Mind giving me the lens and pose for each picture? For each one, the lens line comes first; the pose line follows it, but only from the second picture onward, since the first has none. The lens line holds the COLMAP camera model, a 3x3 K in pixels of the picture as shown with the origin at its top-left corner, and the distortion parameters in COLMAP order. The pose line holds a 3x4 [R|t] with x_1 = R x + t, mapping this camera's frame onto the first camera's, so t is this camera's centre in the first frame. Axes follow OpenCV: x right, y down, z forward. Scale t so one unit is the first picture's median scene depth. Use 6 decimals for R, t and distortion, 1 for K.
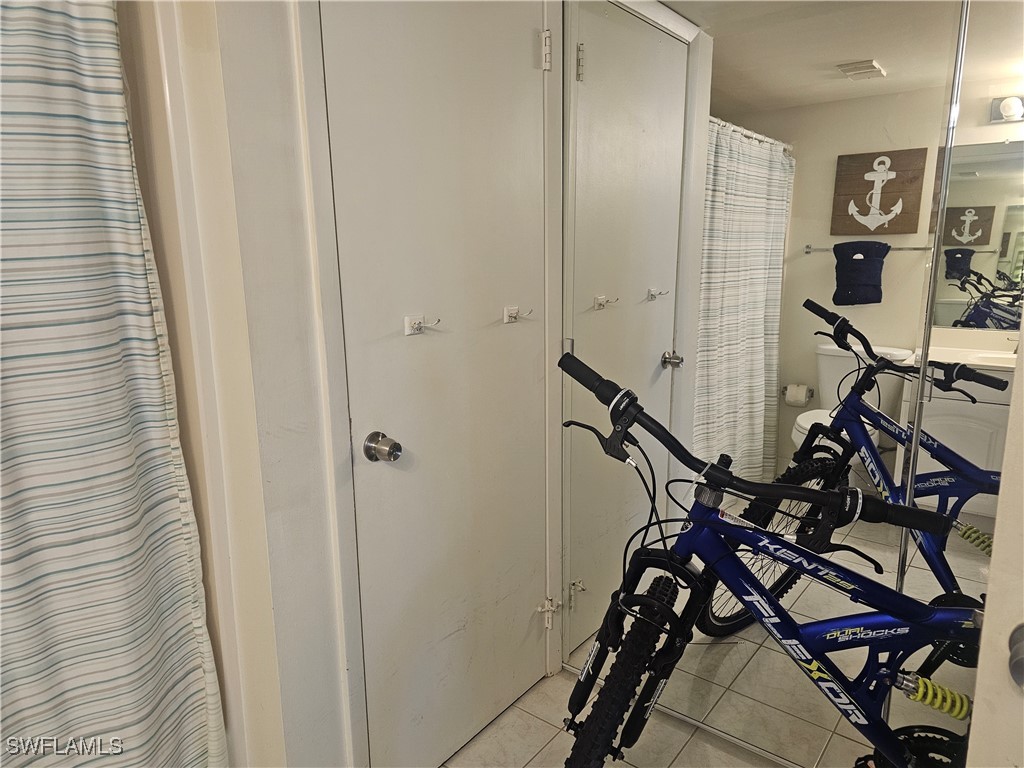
lens RADIAL K [[684.5, 0, 509.7], [0, 684.5, 389.4], [0, 0, 1]] dist [0.058463, -0.047295]
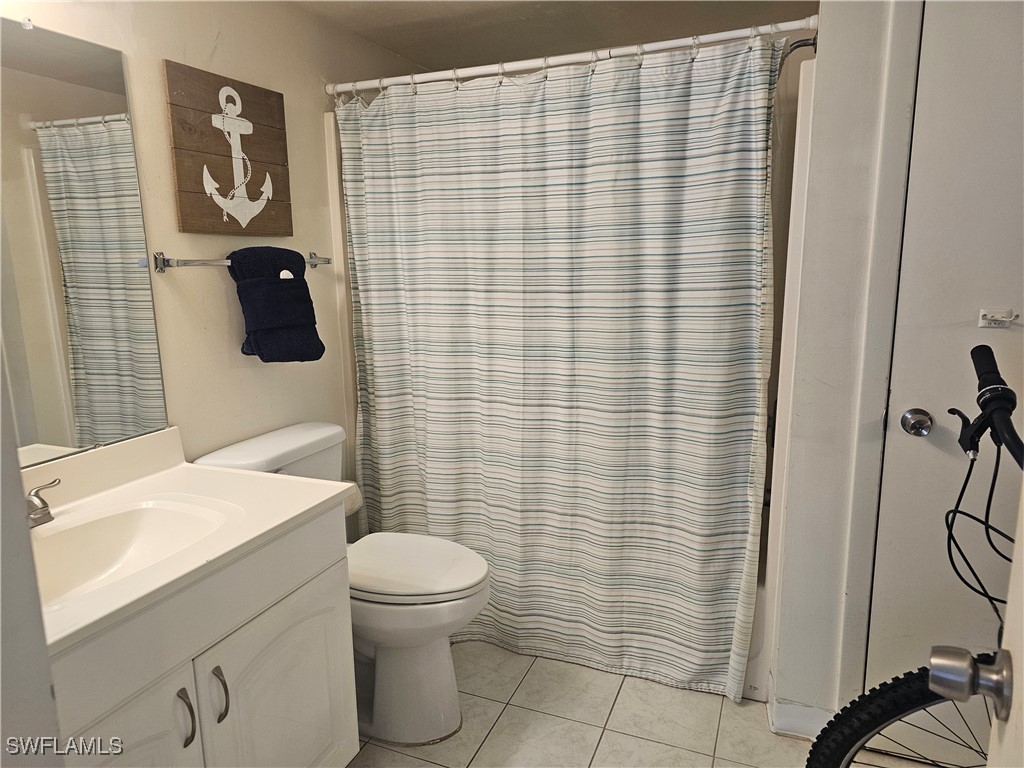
lens RADIAL K [[684.5, 0, 513.8], [0, 684.5, 386.0], [0, 0, 1]] dist [0.058463, -0.047295]
pose [[0.281685, 0.185900, -0.941326, 0.840639], [-0.188305, 0.972684, 0.135744, -0.002675], [0.940848, 0.139020, 0.308996, 0.035767]]
